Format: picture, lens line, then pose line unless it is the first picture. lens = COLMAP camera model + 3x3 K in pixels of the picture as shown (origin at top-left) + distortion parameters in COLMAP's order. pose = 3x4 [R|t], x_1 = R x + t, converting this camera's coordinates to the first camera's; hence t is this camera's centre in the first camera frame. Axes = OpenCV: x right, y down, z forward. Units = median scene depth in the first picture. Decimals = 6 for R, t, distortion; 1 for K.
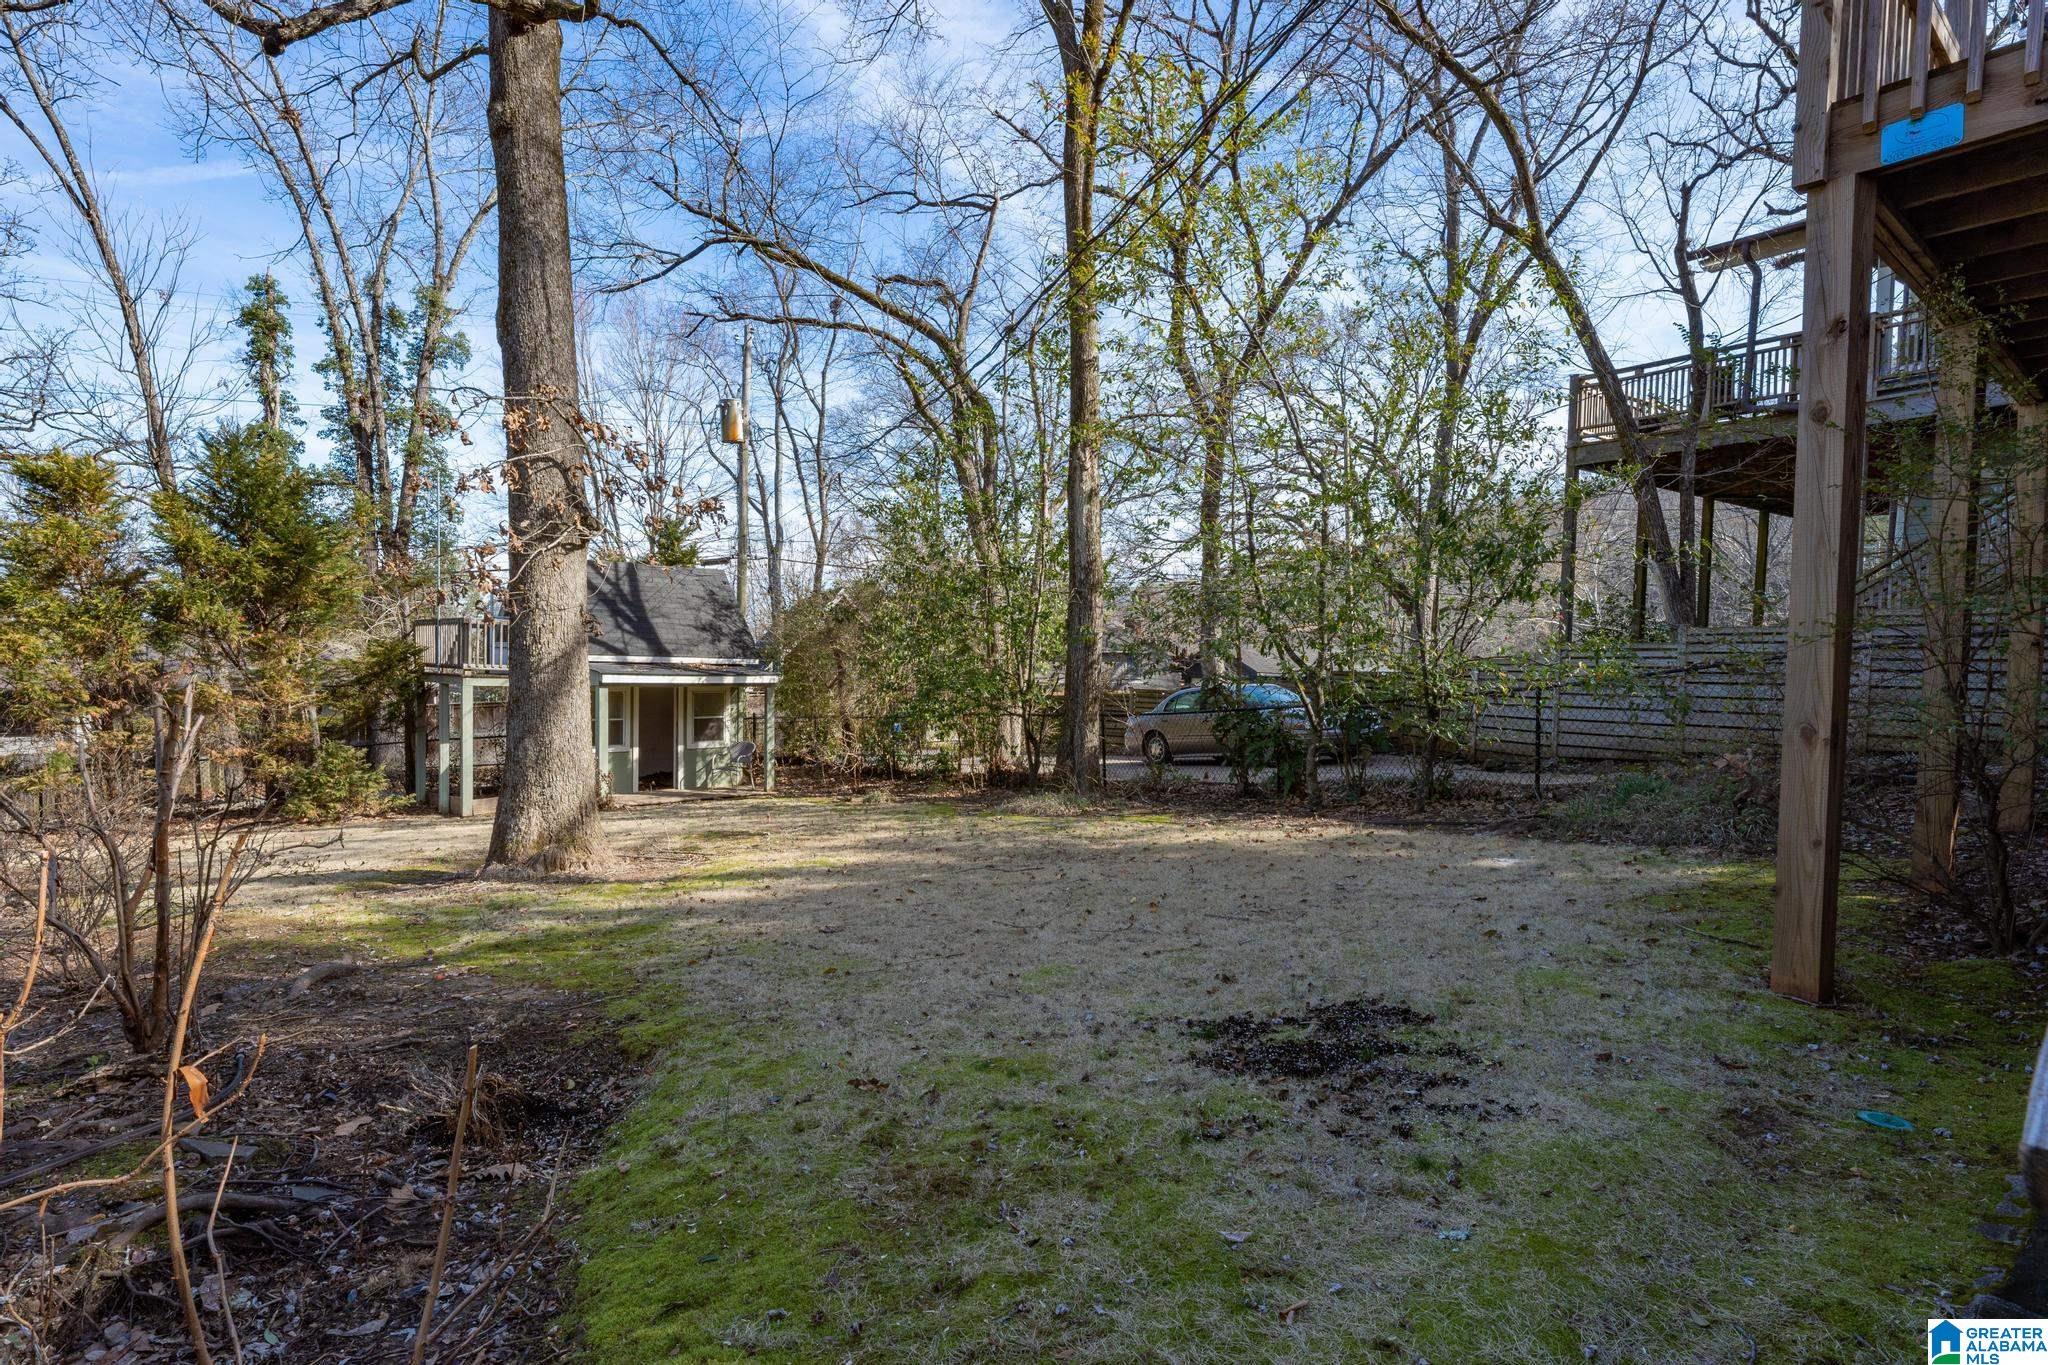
lens RADIAL K [[1129.4, 0, 1024.0], [0, 1129.4, 682.5], [0, 0, 1]] dist [0.016156, 0.000367]
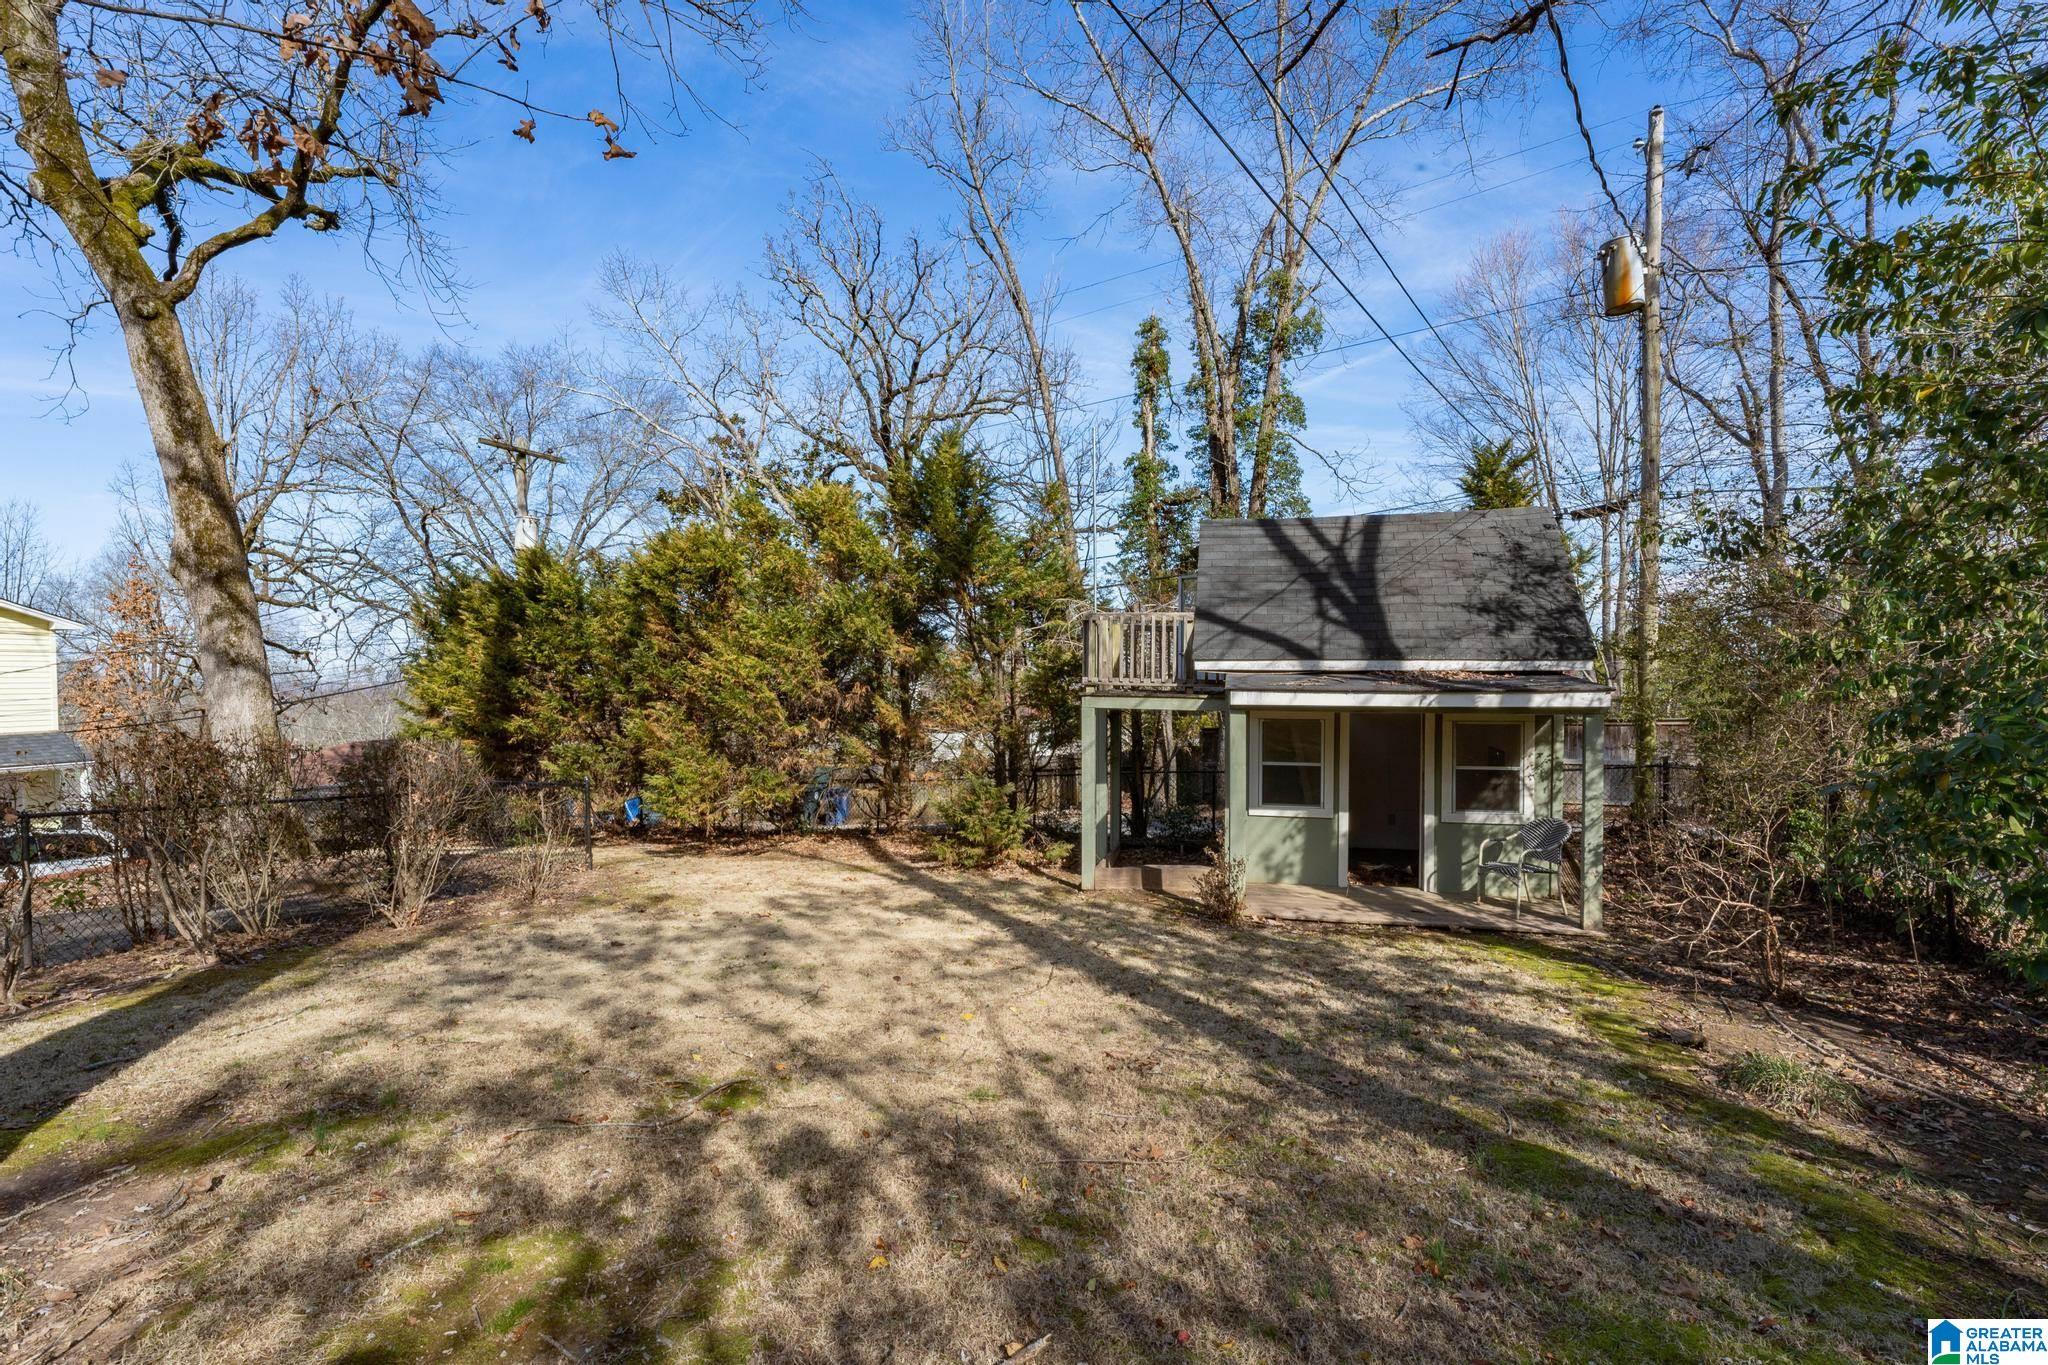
lens RADIAL K [[910.3, 0, 1024.0], [0, 910.3, 682.5], [0, 0, 1]] dist [0.001627, -0.000015]
pose [[0.542025, -0.012551, -0.840269, -0.027651], [-0.003528, 0.999846, -0.017210, -0.002660], [0.840355, 0.012293, 0.541897, 0.569196]]
